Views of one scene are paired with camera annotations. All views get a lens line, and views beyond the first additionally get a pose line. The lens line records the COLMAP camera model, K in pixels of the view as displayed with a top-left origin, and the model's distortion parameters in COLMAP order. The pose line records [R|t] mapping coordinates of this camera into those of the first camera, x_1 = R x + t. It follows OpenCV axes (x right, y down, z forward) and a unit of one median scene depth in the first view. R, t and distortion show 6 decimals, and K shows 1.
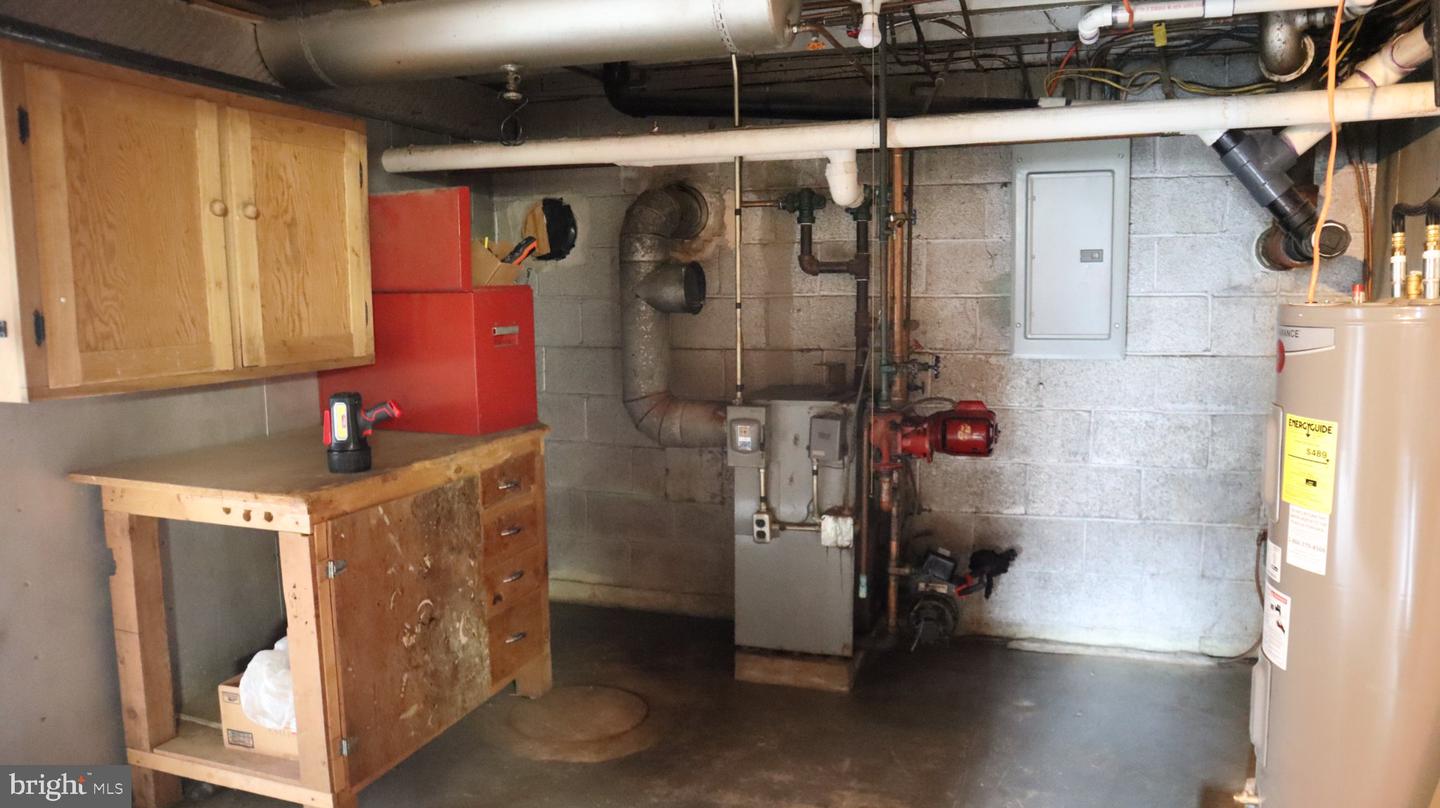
lens RADIAL K [[992.5, 0, 720.0], [0, 992.5, 404.0], [0, 0, 1]] dist [-0.140575, 0.067965]
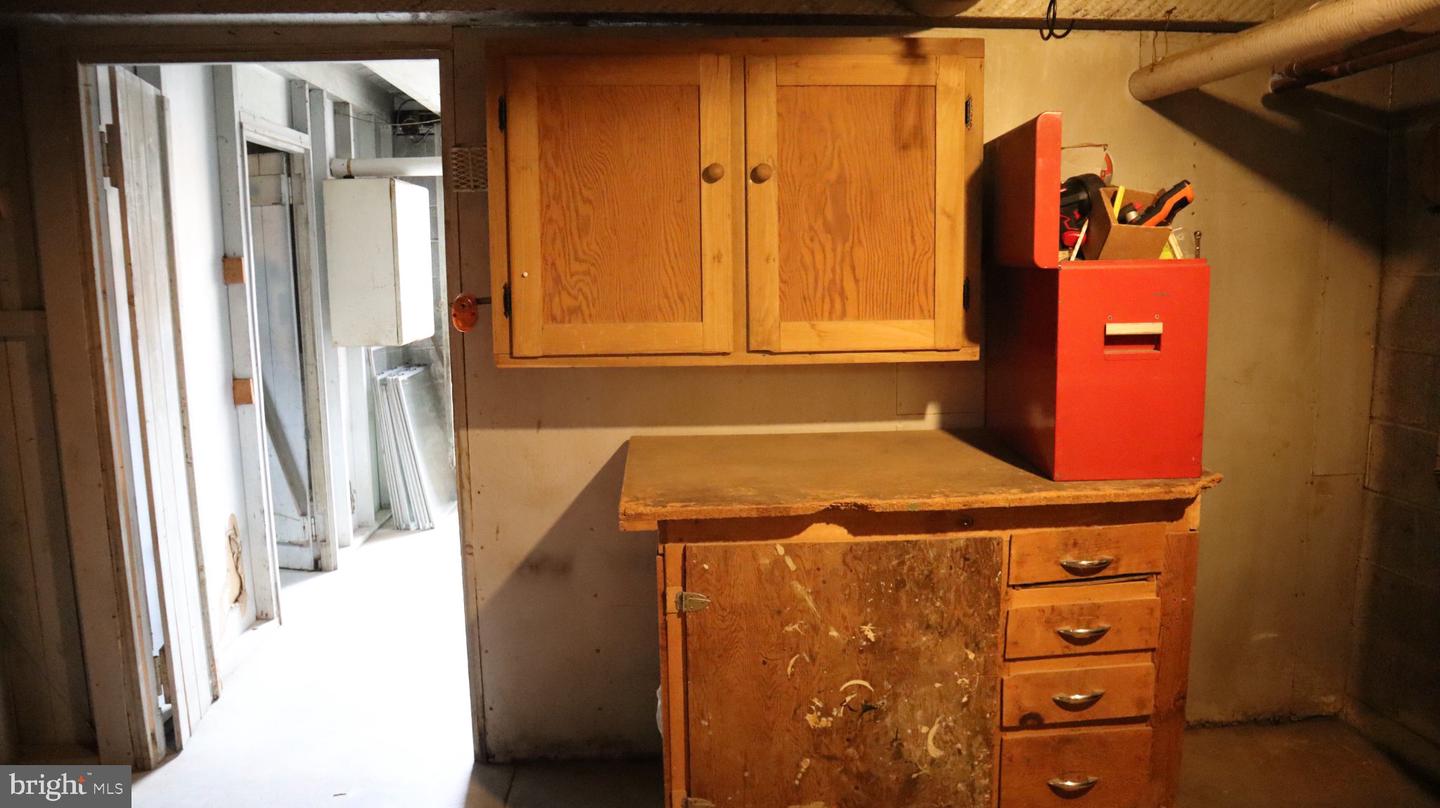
lens RADIAL K [[992.5, 0, 720.0], [0, 992.5, 404.0], [0, 0, 1]] dist [-0.140575, 0.067965]
pose [[0.376122, 0.133071, -0.916965, 0.335112], [-0.095546, 0.989928, 0.104468, -0.081963], [0.921631, 0.048319, 0.385048, 0.622039]]
